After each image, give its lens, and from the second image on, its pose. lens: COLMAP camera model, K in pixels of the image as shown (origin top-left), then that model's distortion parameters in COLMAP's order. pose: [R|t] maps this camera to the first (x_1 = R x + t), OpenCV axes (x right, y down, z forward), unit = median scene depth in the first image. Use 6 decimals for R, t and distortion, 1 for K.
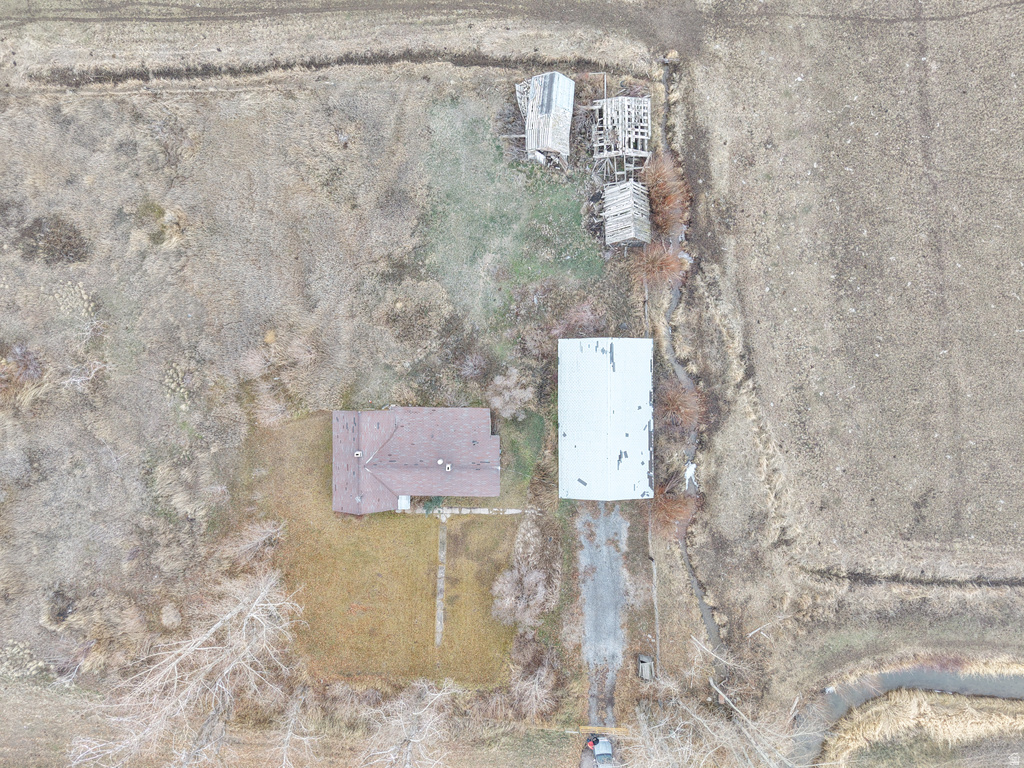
lens RADIAL K [[698.5, 0, 512.0], [0, 698.5, 384.0], [0, 0, 1]] dist [-0.002178, -0.003947]
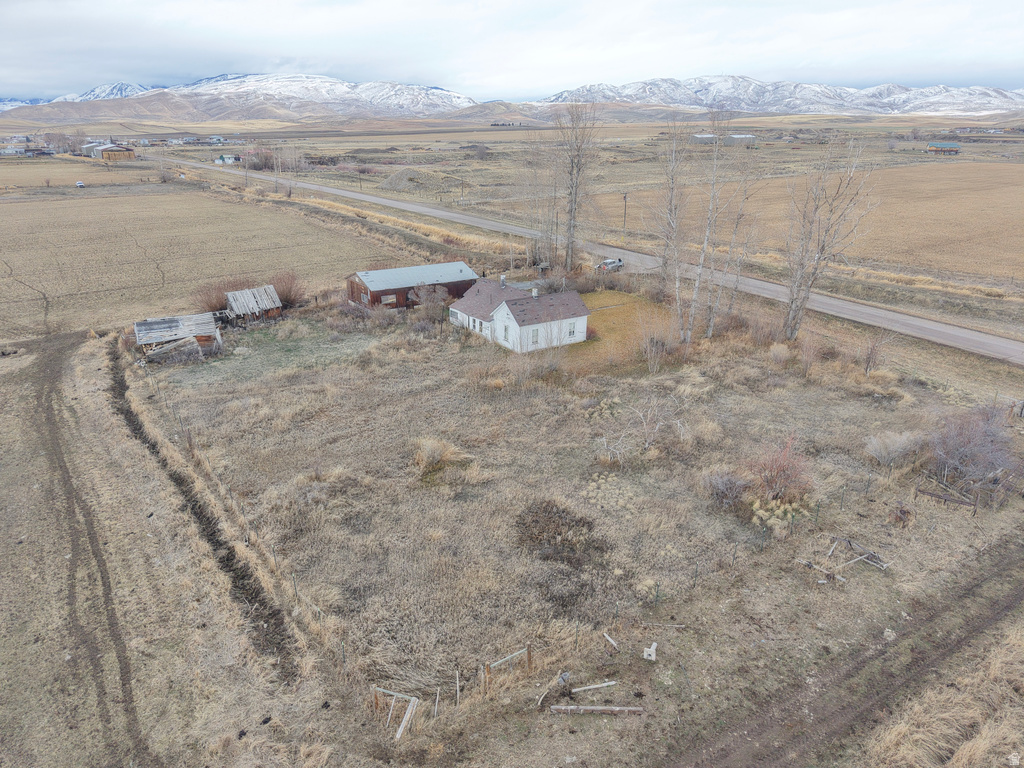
lens RADIAL K [[698.5, 0, 512.0], [0, 698.5, 384.0], [0, 0, 1]] dist [-0.002178, -0.003947]
pose [[-0.553906, -0.312136, 0.771855, -1.054247], [0.832240, -0.181094, 0.524006, -0.523007], [-0.023783, 0.932618, 0.360081, 0.670556]]
